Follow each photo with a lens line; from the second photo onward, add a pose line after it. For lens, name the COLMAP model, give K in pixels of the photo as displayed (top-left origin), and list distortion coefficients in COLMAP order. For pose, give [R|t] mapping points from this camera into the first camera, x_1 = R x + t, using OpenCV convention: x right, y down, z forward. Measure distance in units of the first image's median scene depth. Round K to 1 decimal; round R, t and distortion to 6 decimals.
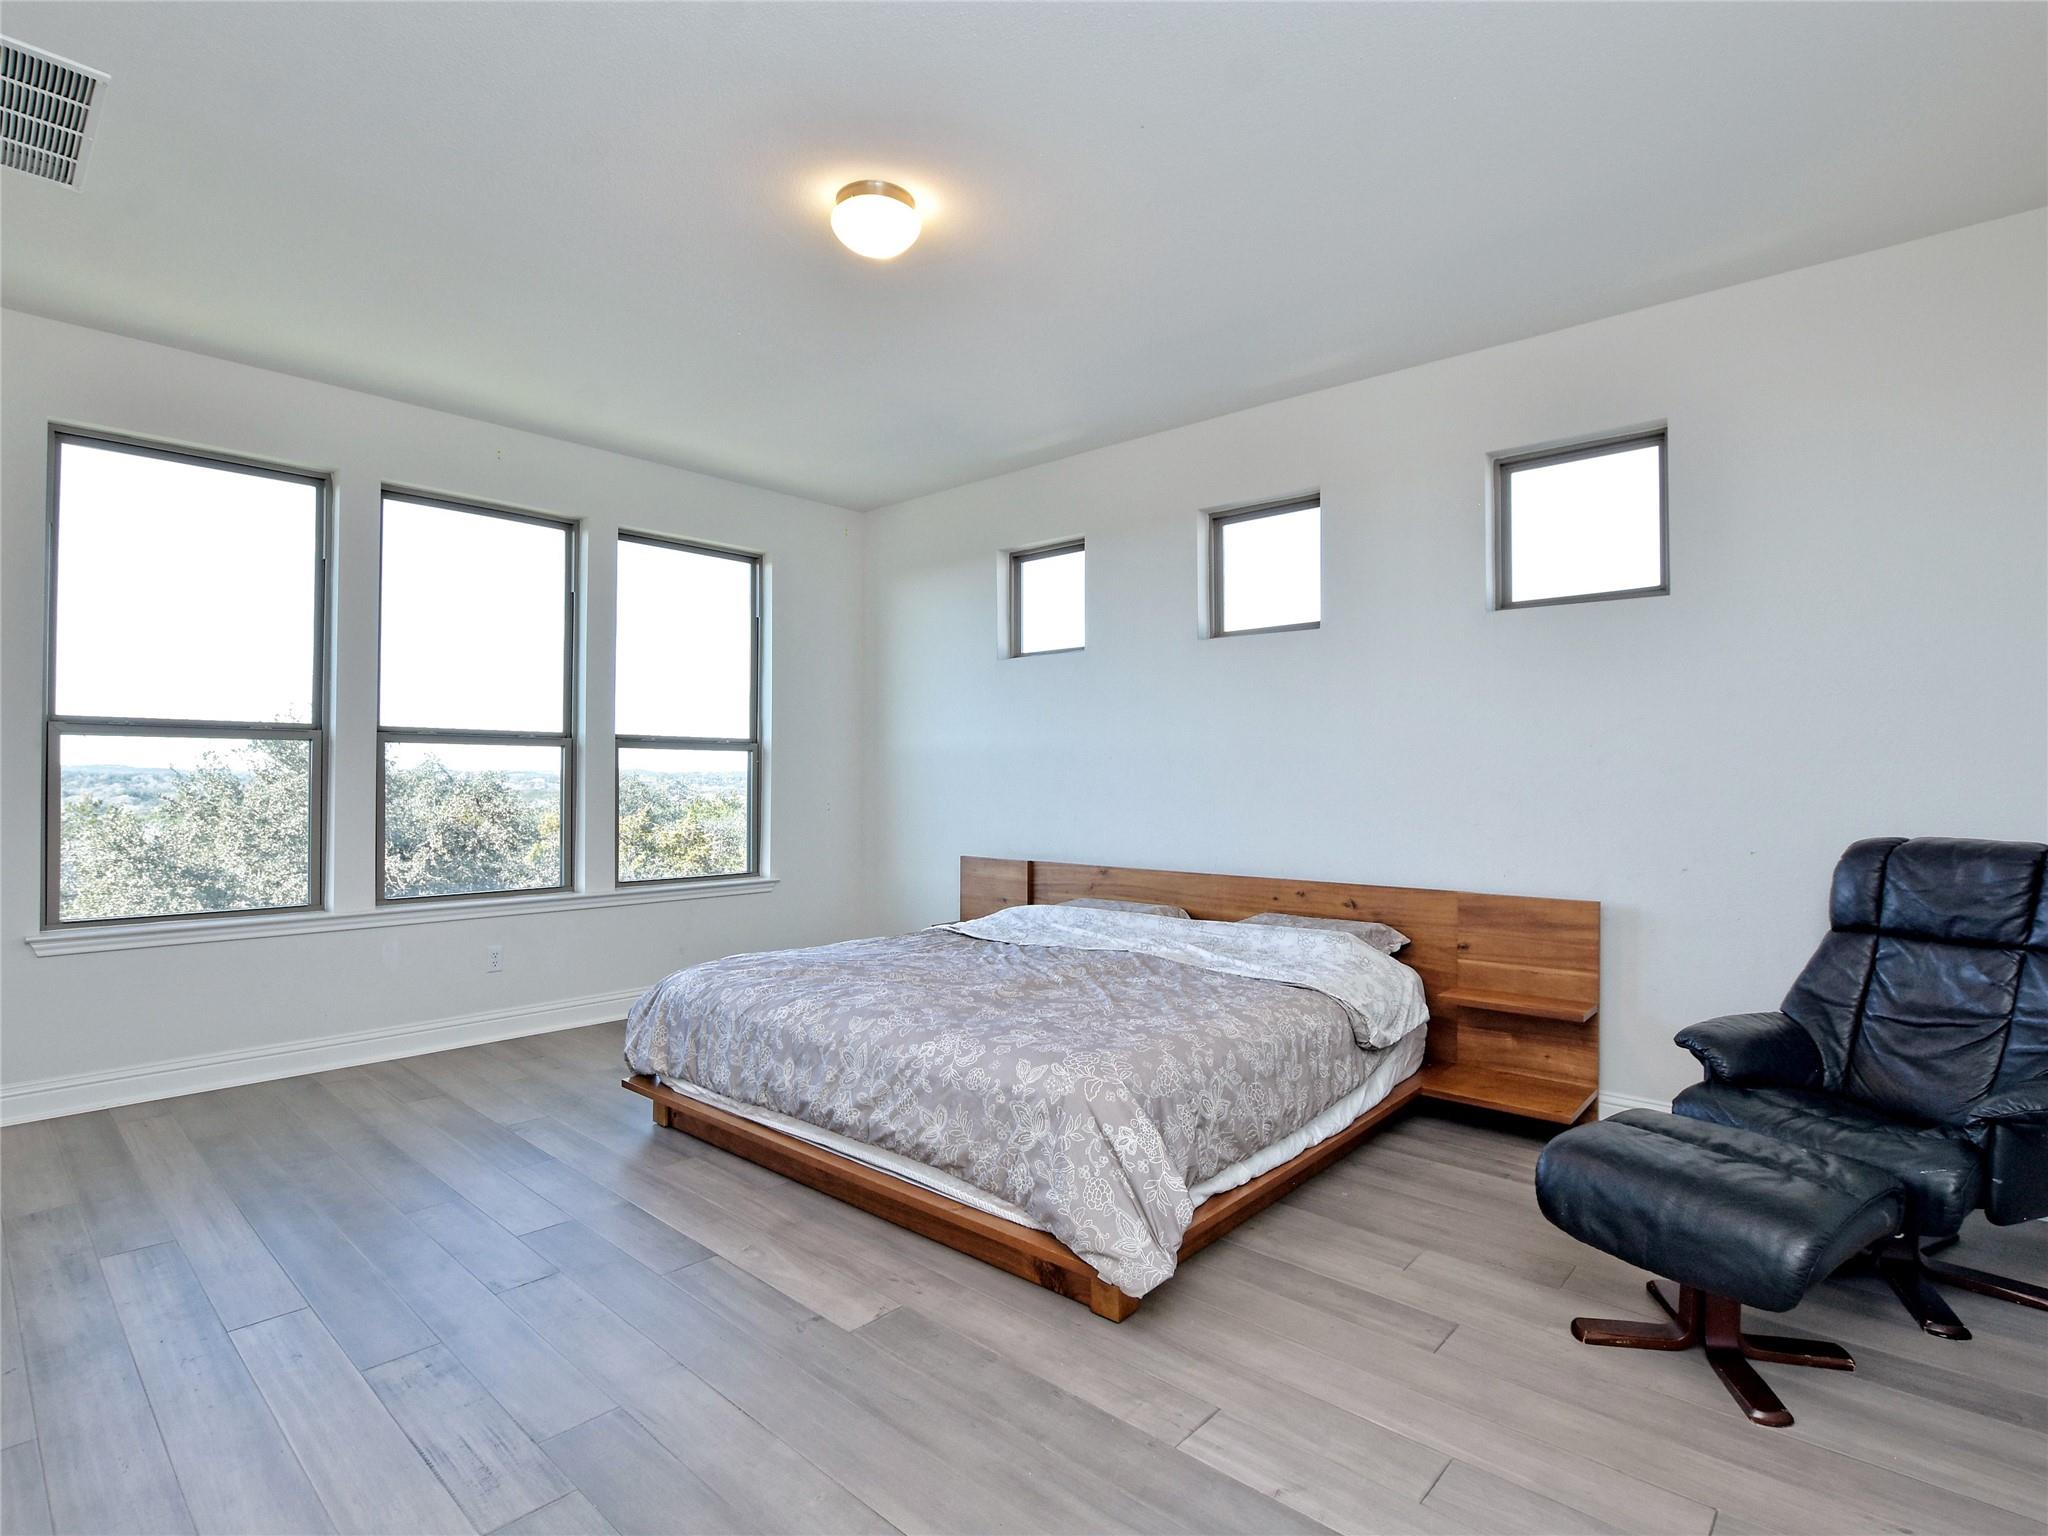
lens RADIAL K [[1022.3, 0, 1020.5], [0, 1022.3, 770.5], [0, 0, 1]] dist [-0.029189, 0.003418]
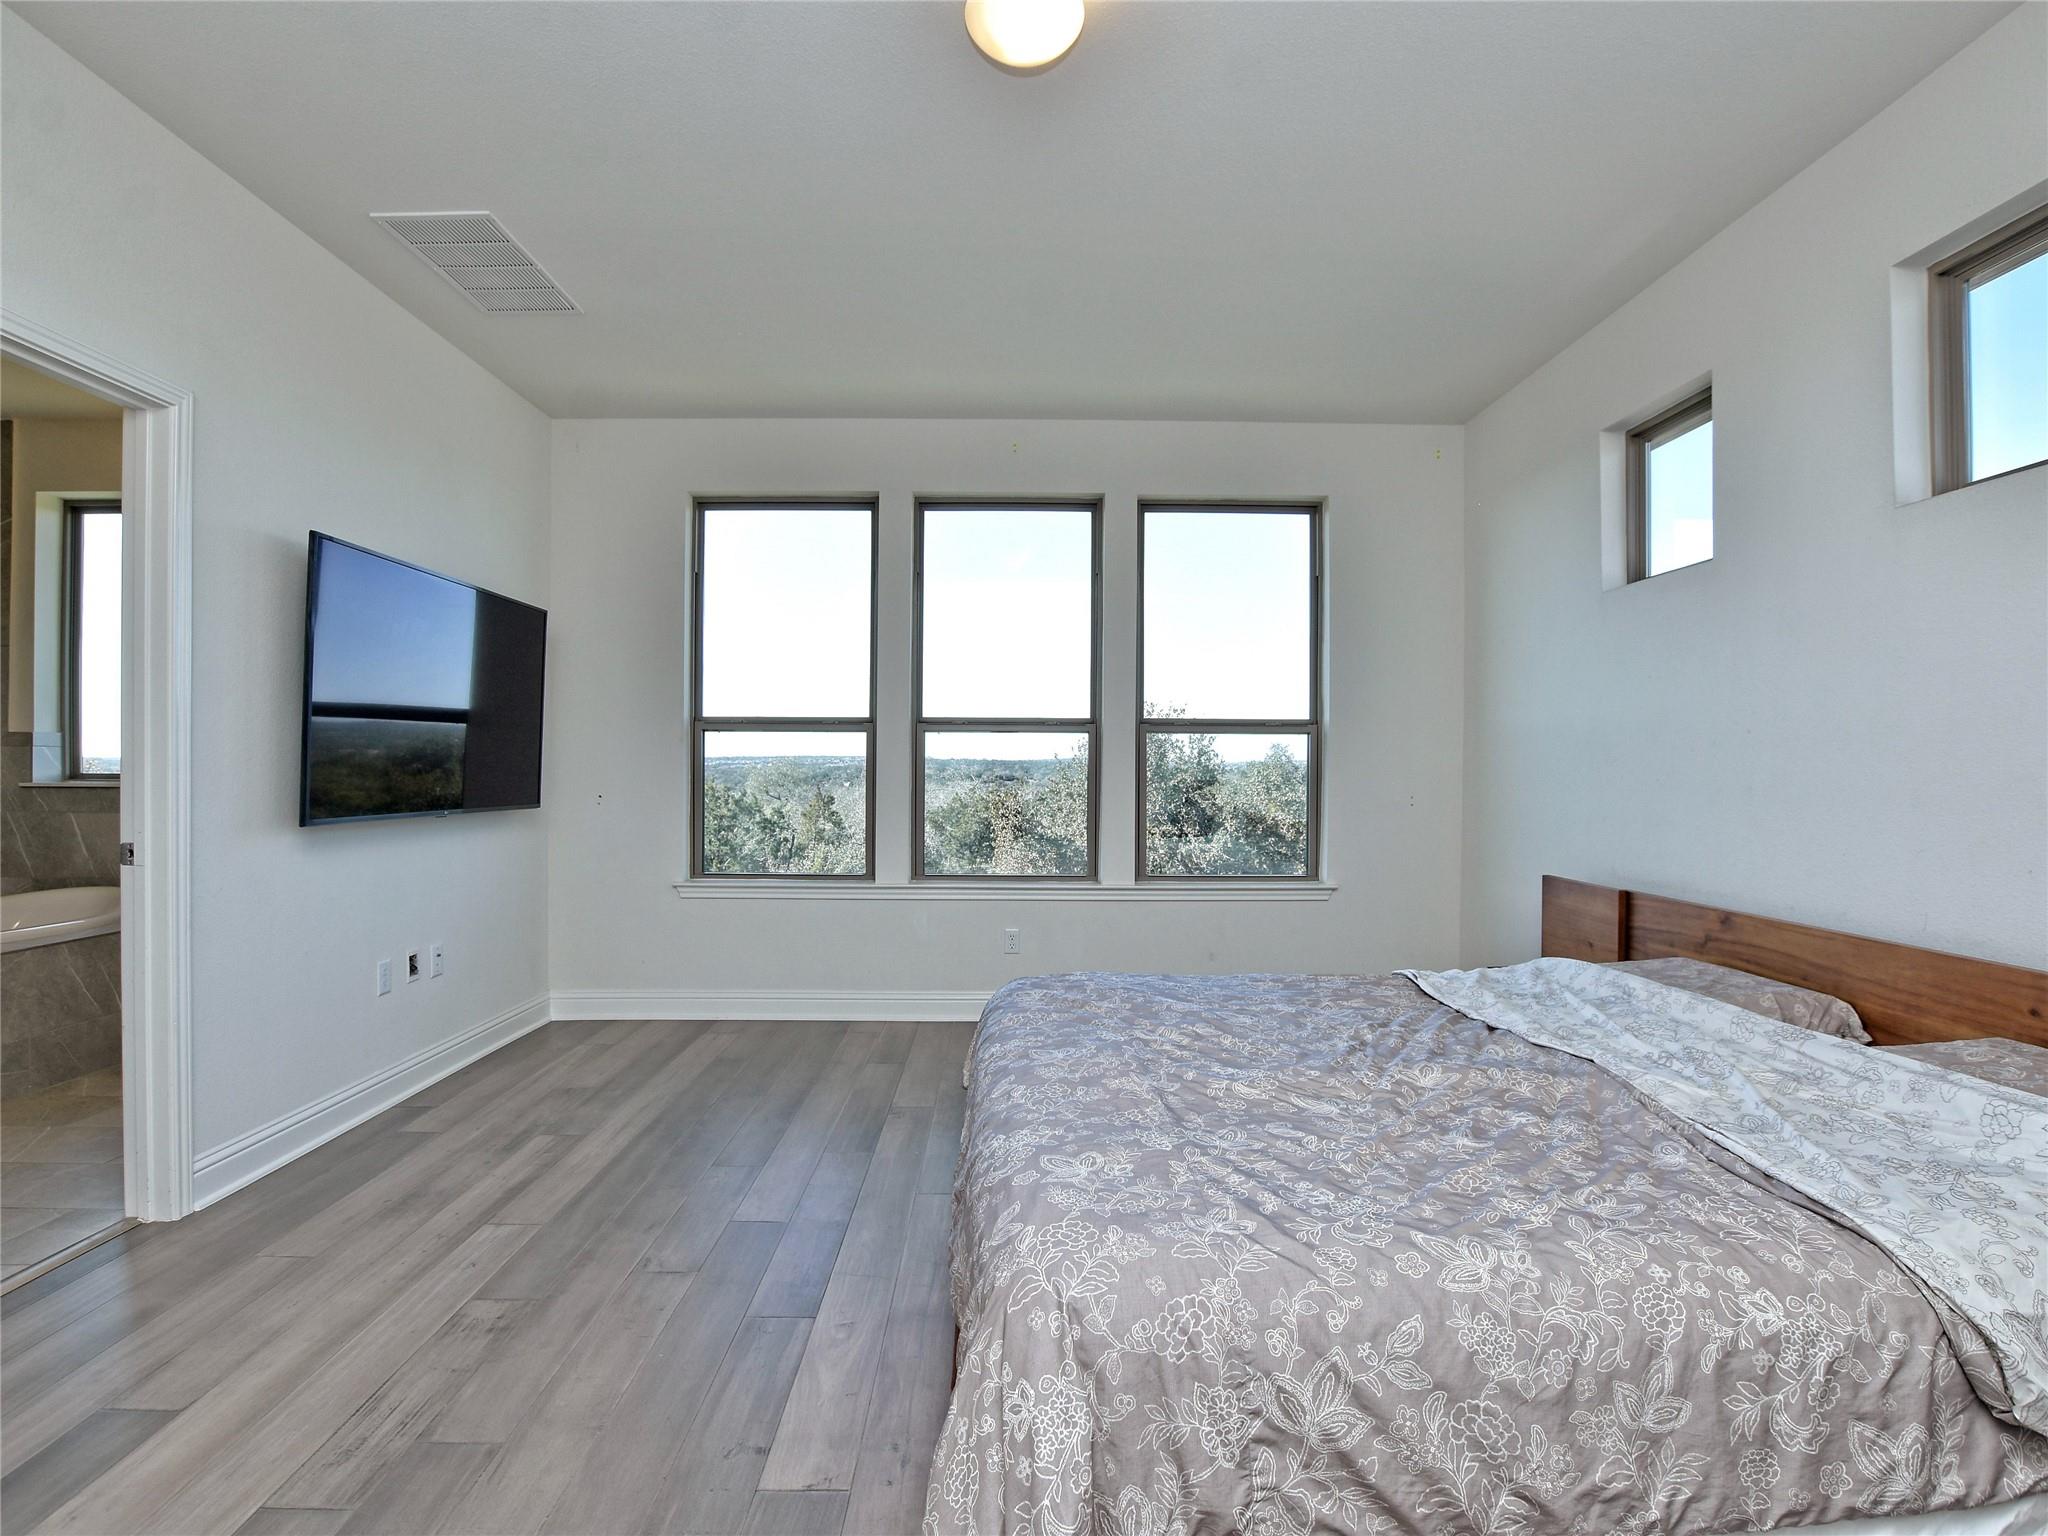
lens RADIAL K [[1022.3, 0, 1020.5], [0, 1022.3, 770.5], [0, 0, 1]] dist [-0.029189, 0.003418]
pose [[0.680272, 0.004256, -0.732948, 0.267208], [0.004346, 0.999942, 0.009840, 0.003815], [0.732947, -0.009880, 0.680214, 0.328090]]
